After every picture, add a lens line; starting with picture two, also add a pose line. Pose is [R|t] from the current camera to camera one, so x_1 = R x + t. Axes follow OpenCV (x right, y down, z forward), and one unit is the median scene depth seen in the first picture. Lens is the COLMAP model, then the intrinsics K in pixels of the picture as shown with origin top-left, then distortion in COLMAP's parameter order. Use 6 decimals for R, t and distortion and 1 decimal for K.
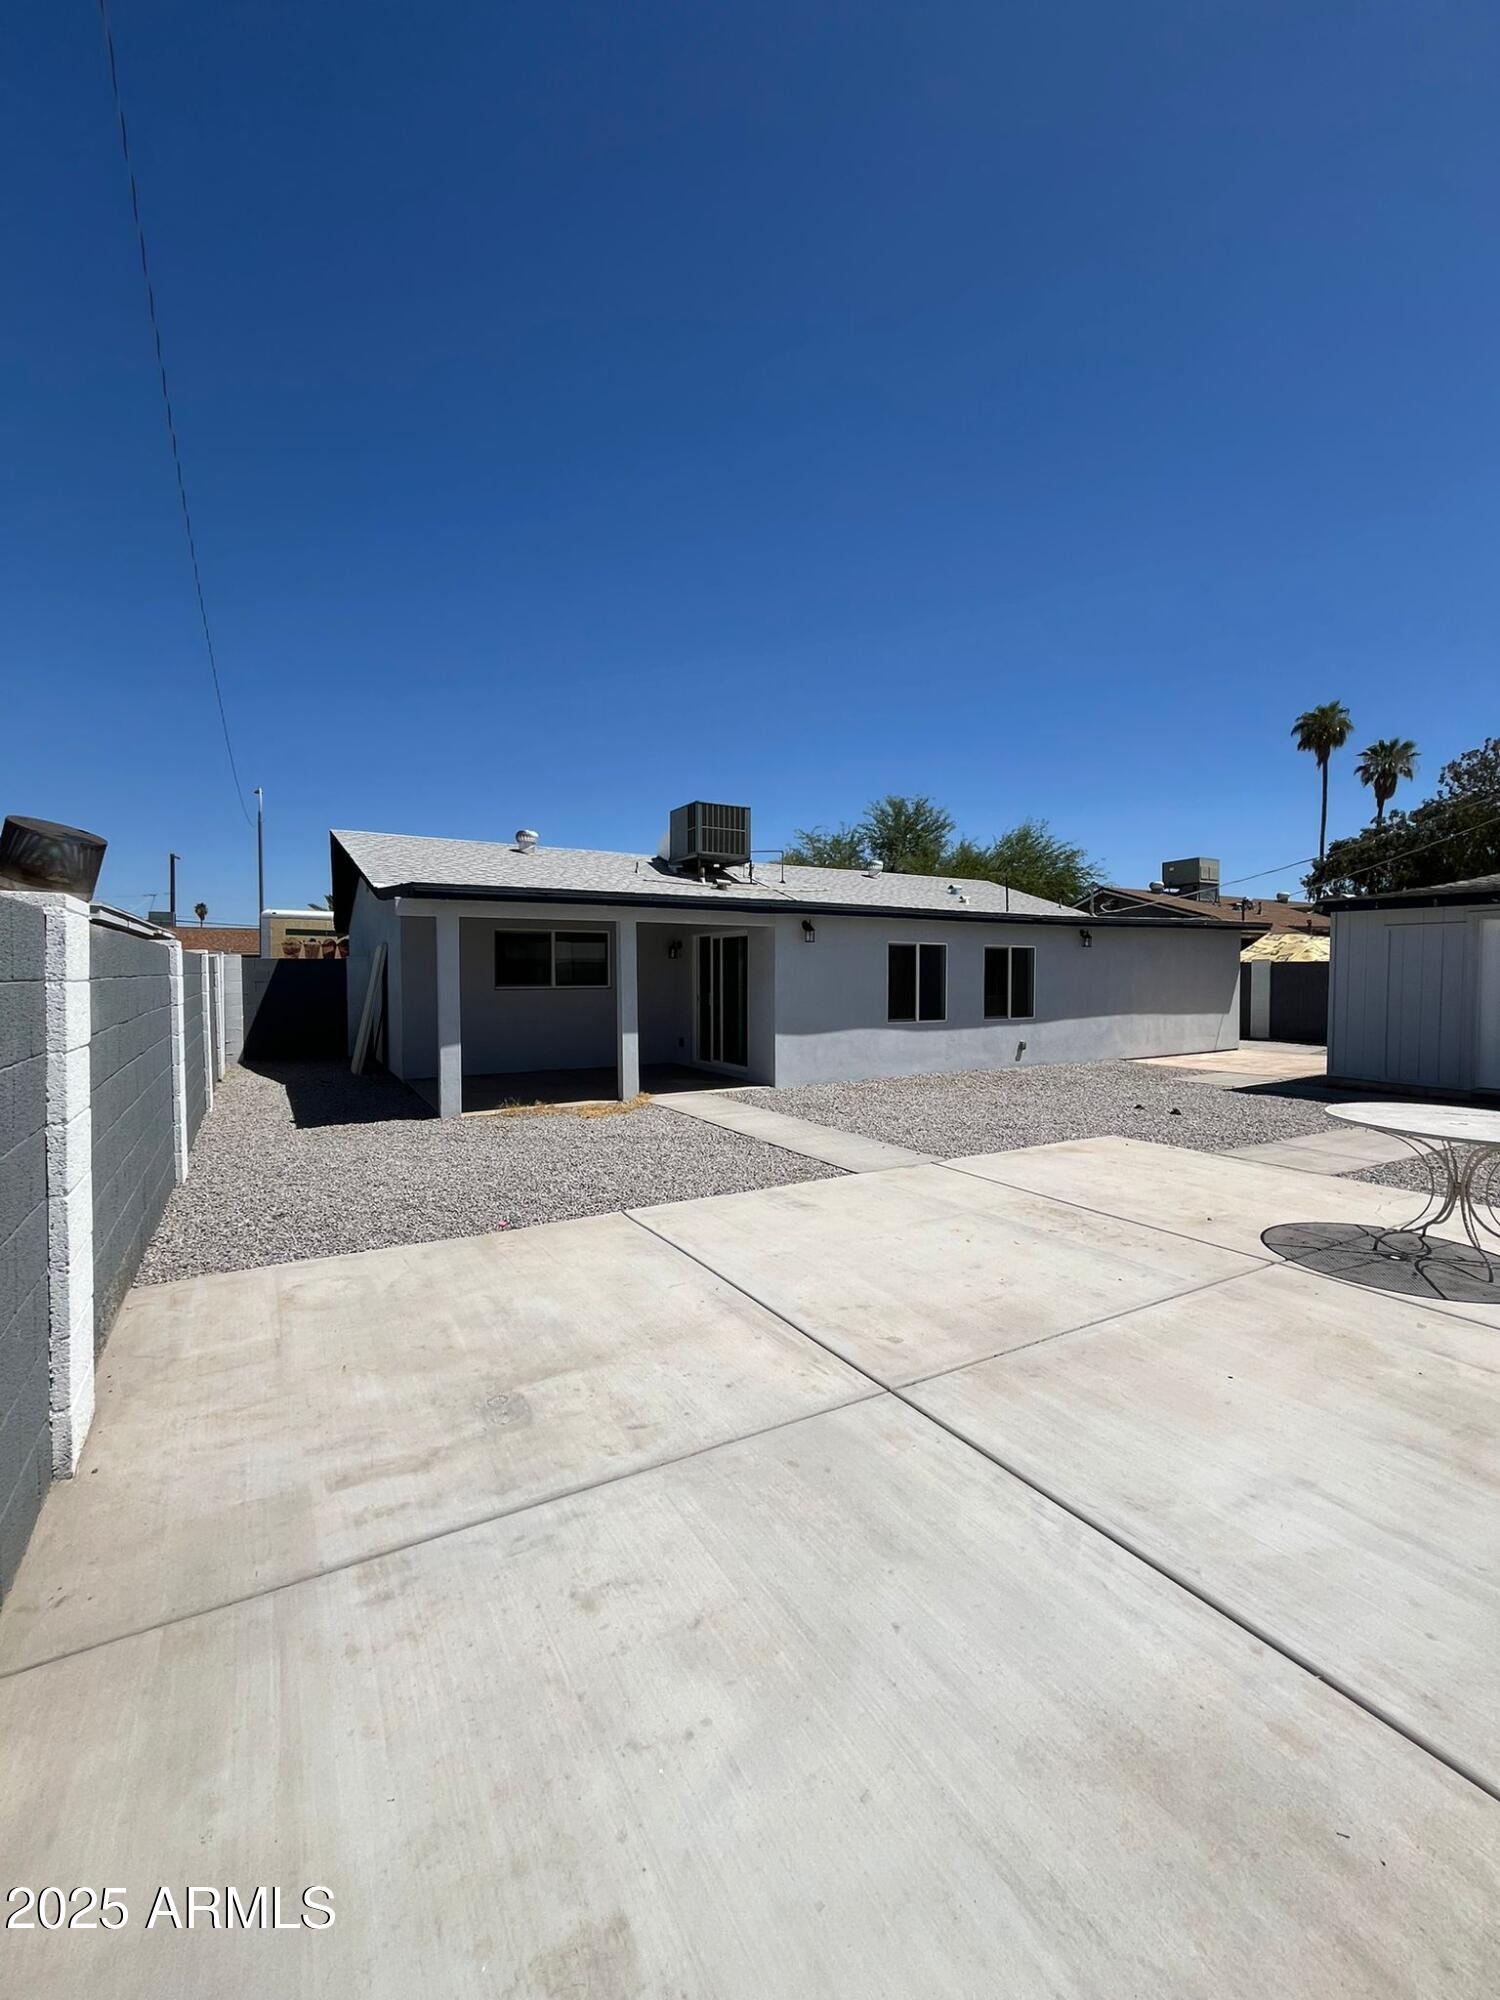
lens RADIAL K [[813.5, 0, 756.0], [0, 813.5, 997.8], [0, 0, 1]] dist [-0.000945, -0.000225]
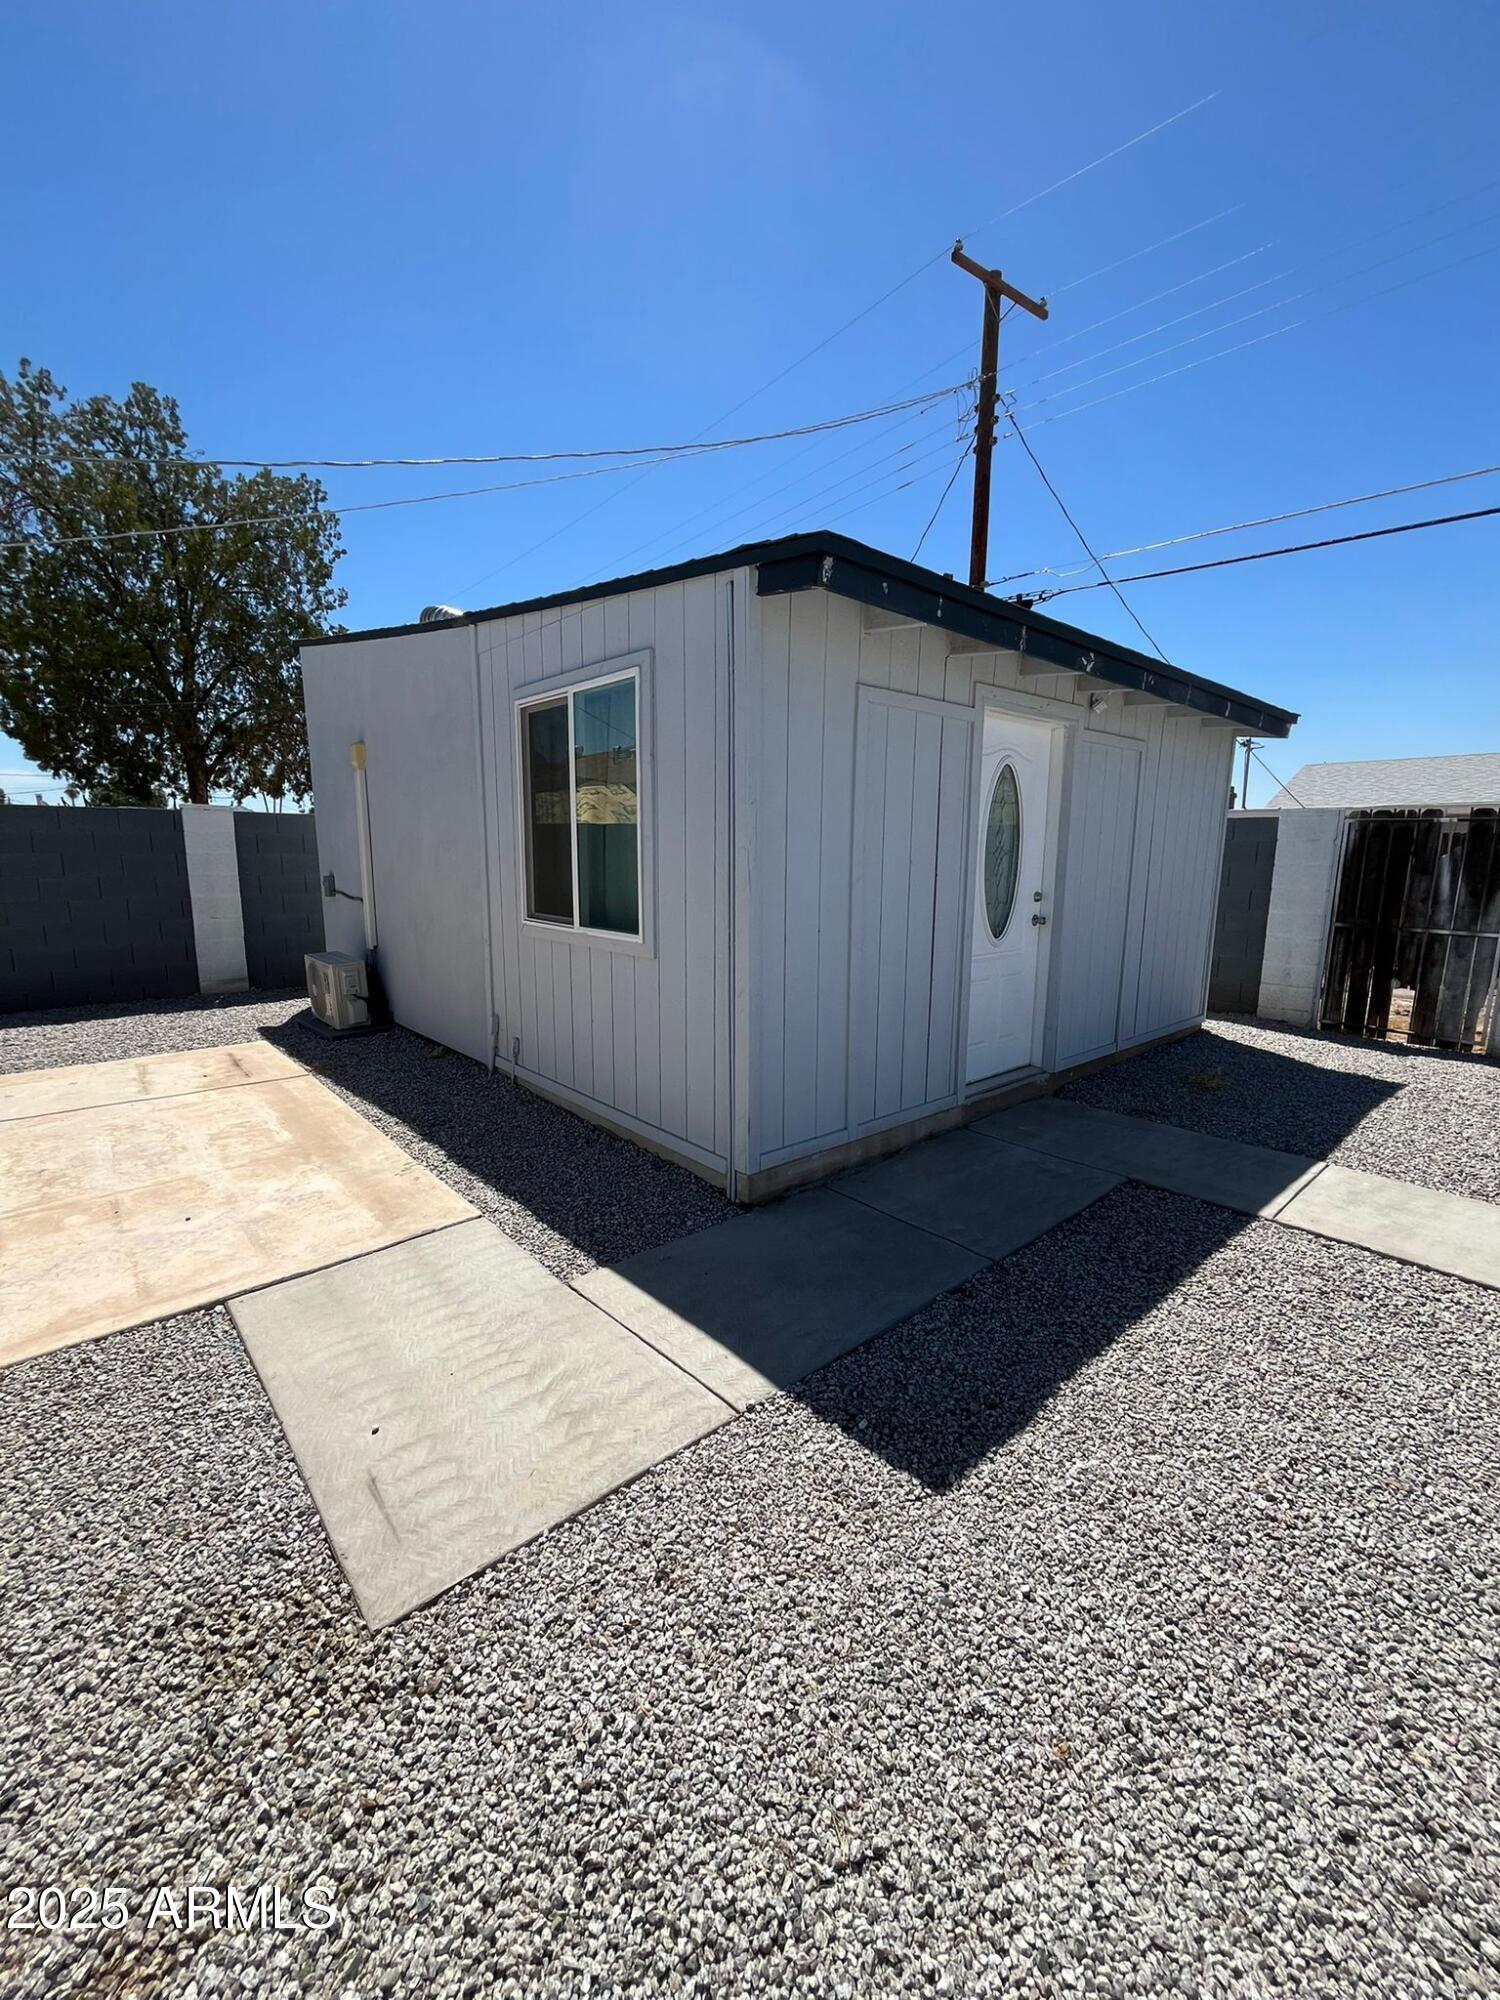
lens RADIAL K [[813.5, 0, 754.5], [0, 813.5, 988.5], [0, 0, 1]] dist [-0.000945, -0.000225]
pose [[-0.192341, -0.167570, 0.966915, 0.924432], [0.023974, 0.984216, 0.175337, -0.056453], [-0.981035, 0.056905, -0.185288, 2.311230]]
